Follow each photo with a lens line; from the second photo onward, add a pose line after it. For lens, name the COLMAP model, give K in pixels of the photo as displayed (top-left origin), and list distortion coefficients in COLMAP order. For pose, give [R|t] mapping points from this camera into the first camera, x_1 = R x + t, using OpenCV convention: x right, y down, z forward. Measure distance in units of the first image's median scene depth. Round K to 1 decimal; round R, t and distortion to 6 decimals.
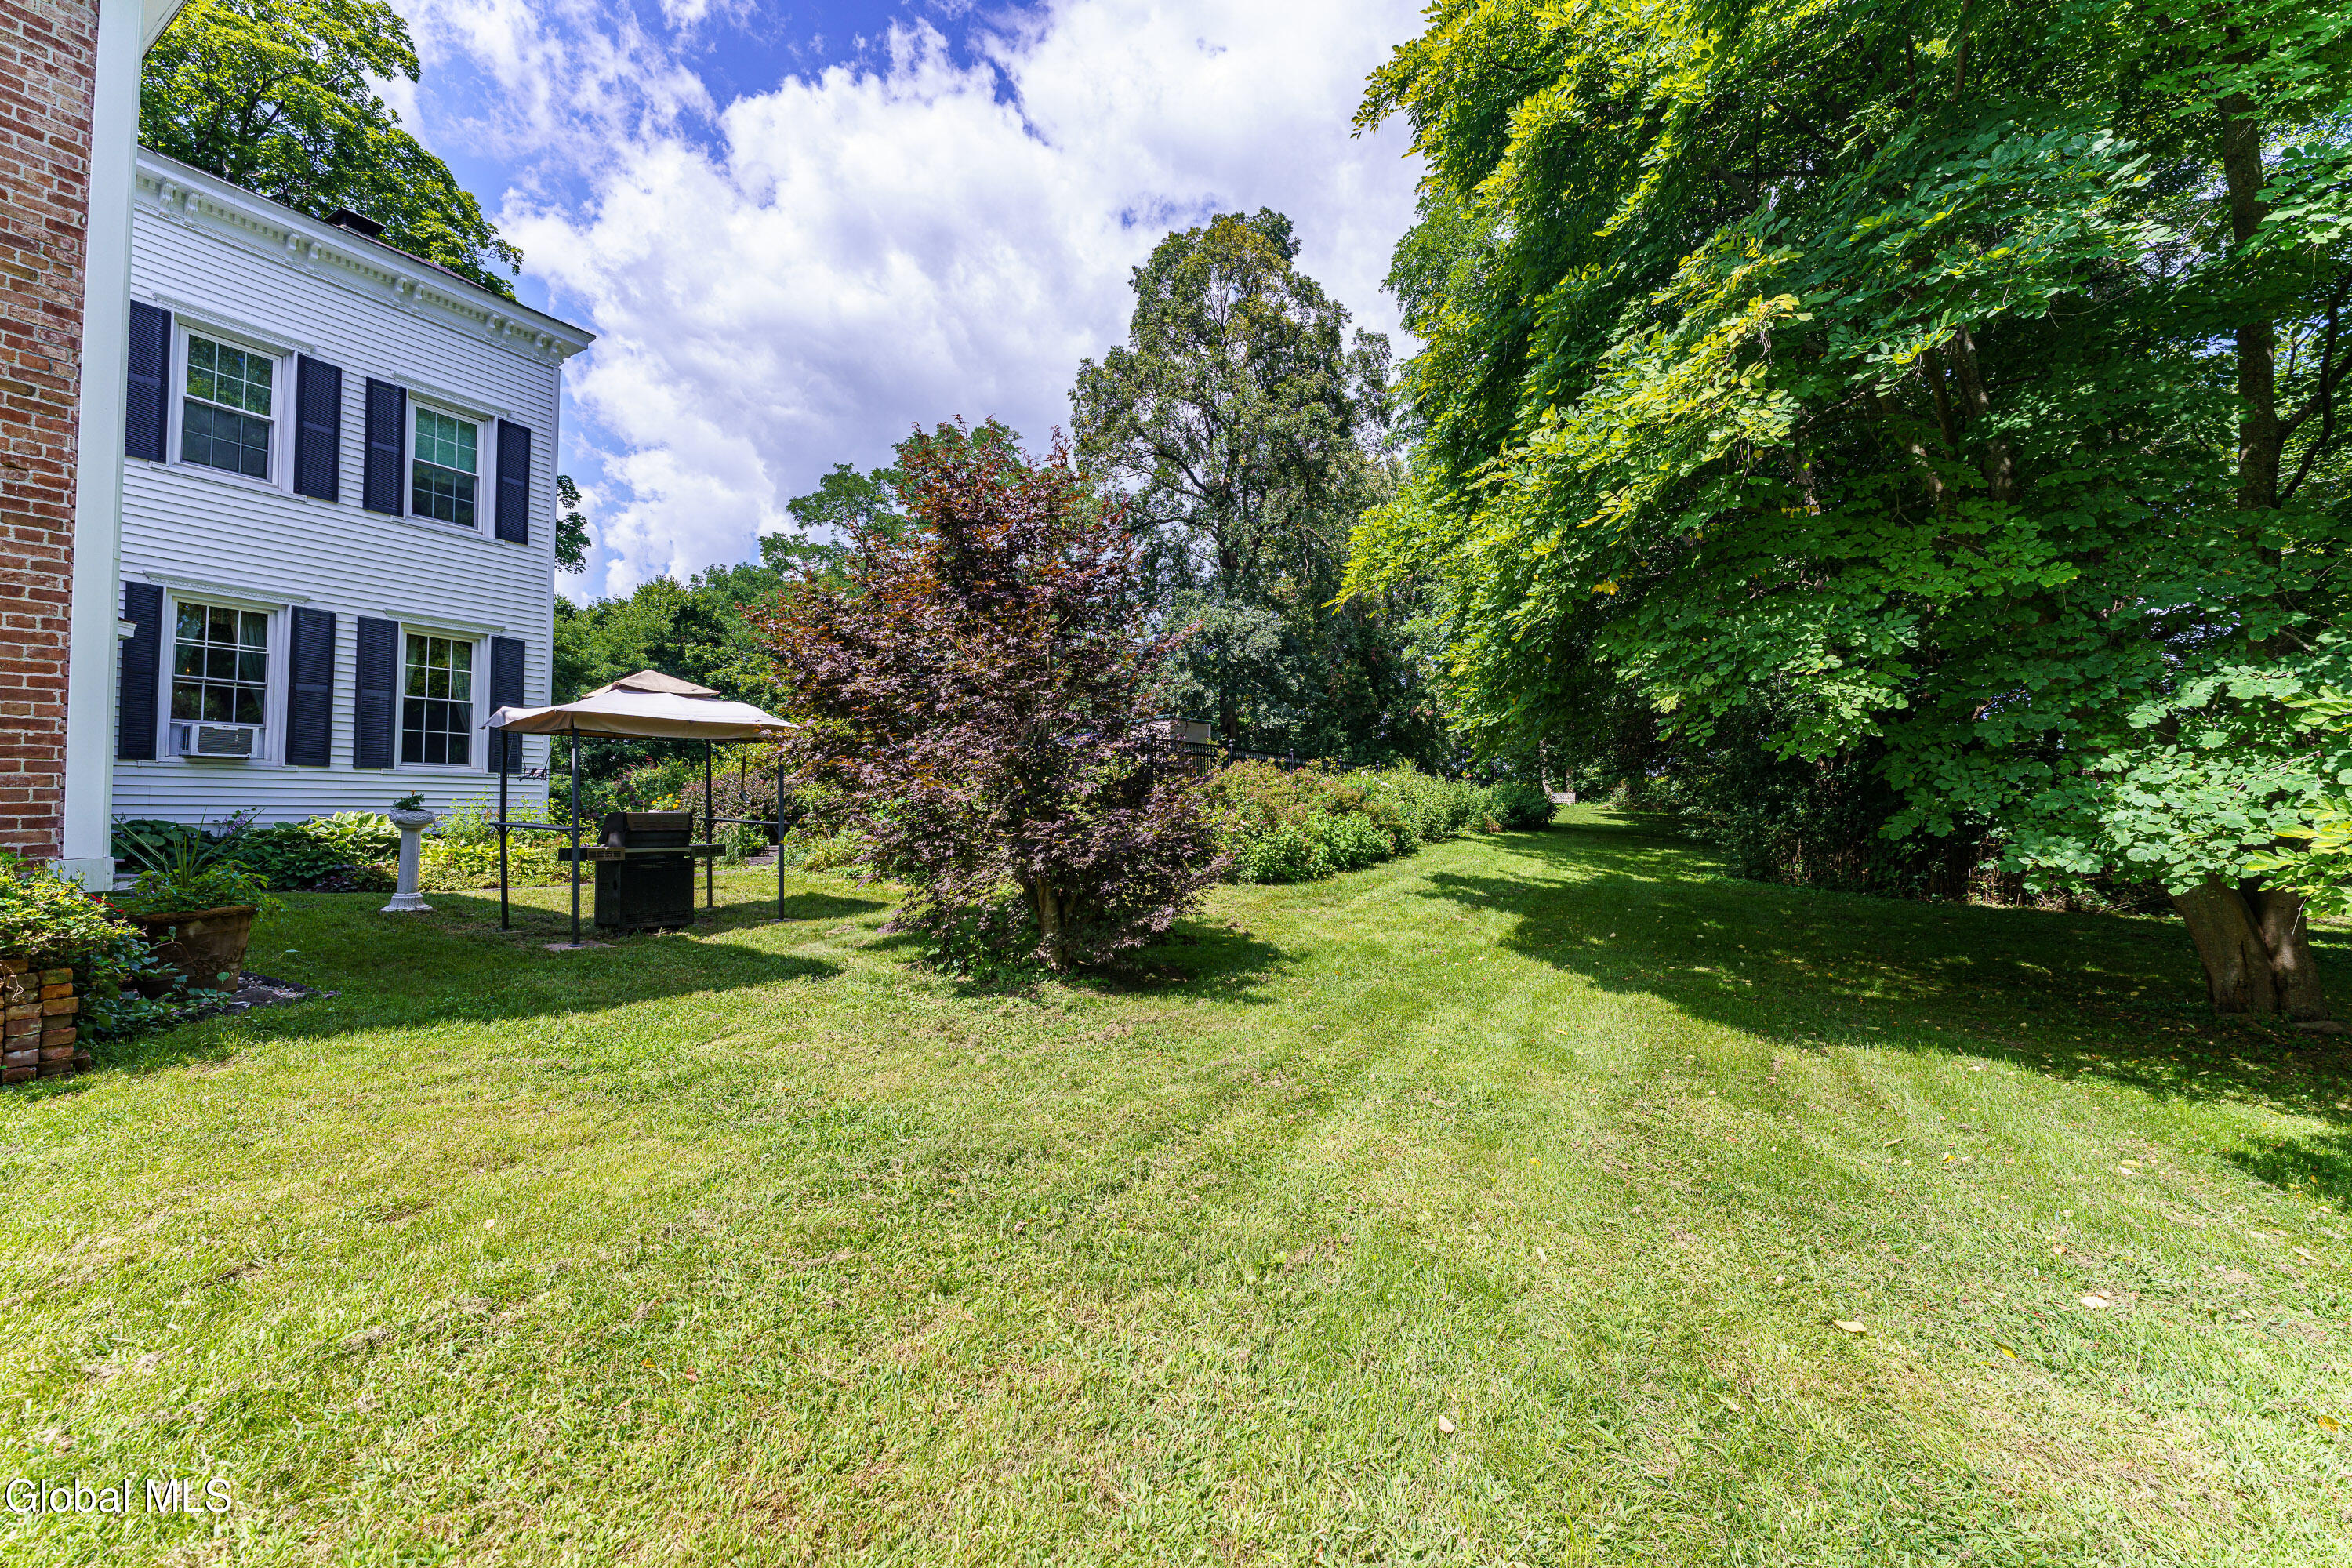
lens RADIAL K [[940.9, 0, 1173.7], [0, 940.9, 778.3], [0, 0, 1]] dist [-0.000098, 0.000305]
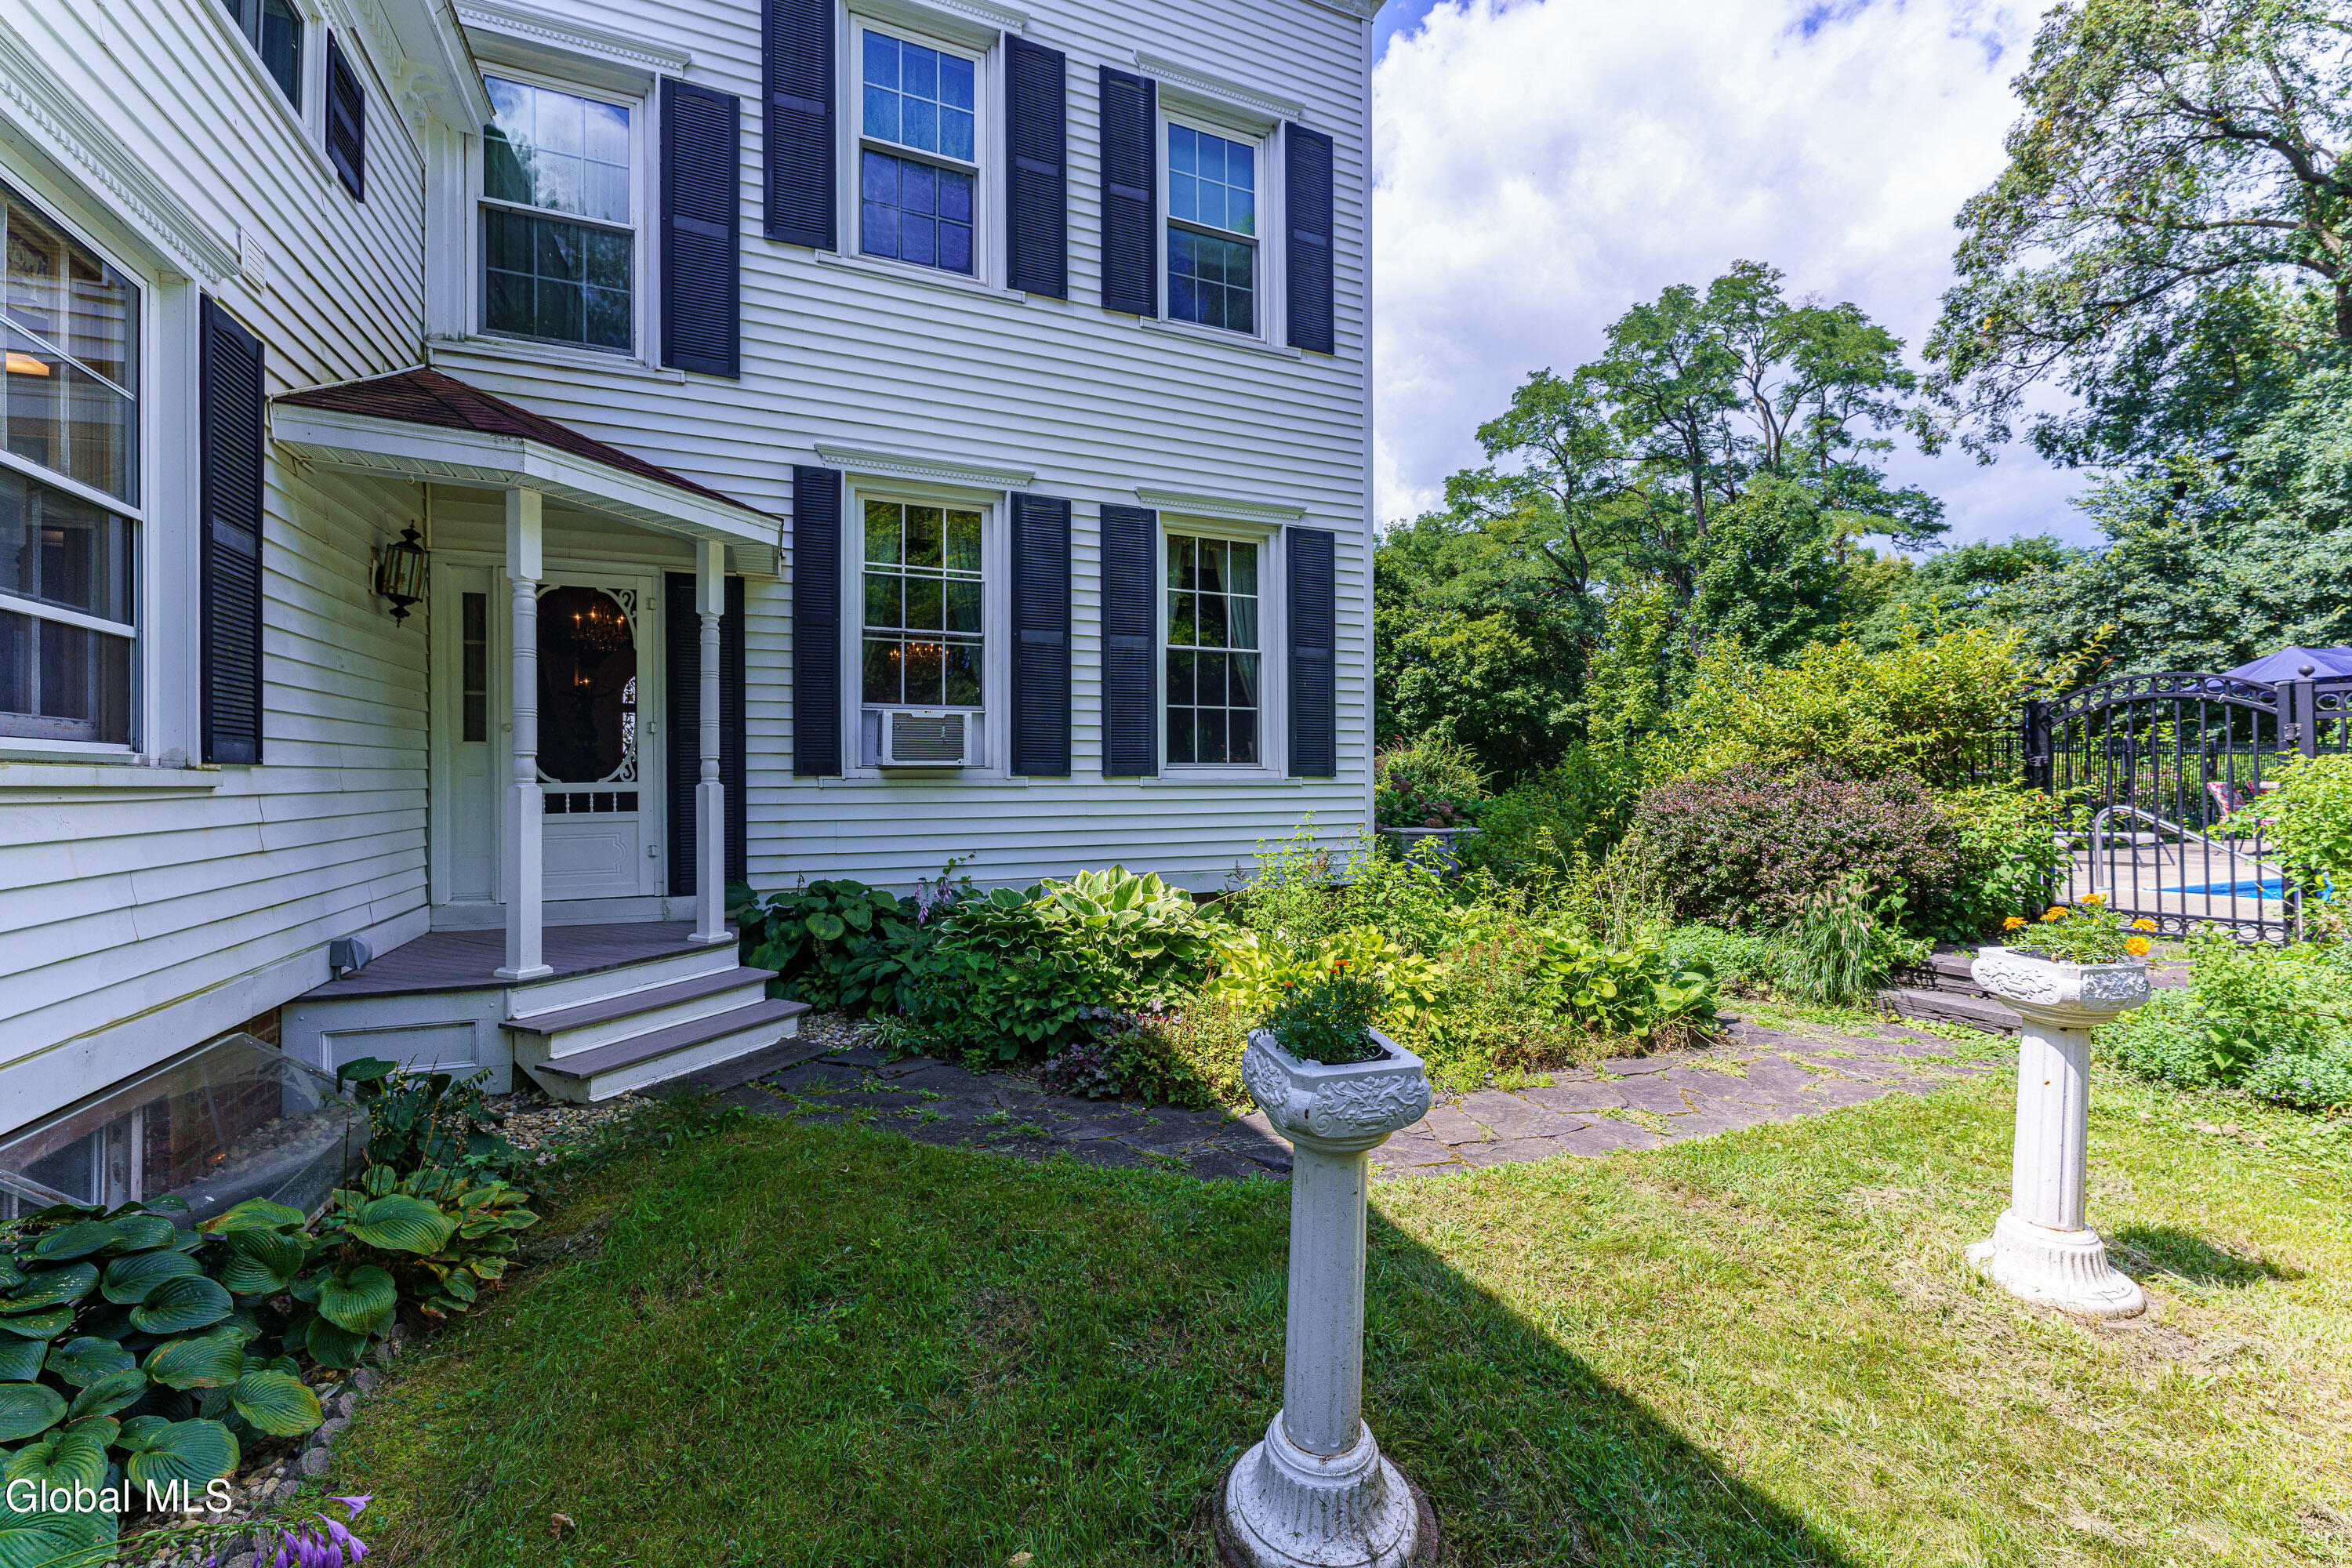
lens RADIAL K [[940.9, 0, 1176.7], [0, 940.9, 764.2], [0, 0, 1]] dist [-0.000098, 0.000305]
pose [[0.804253, -0.018670, -0.593994, -0.491812], [0.028950, 0.999551, 0.007781, -0.021328], [0.593582, -0.023454, 0.804432, 0.562552]]
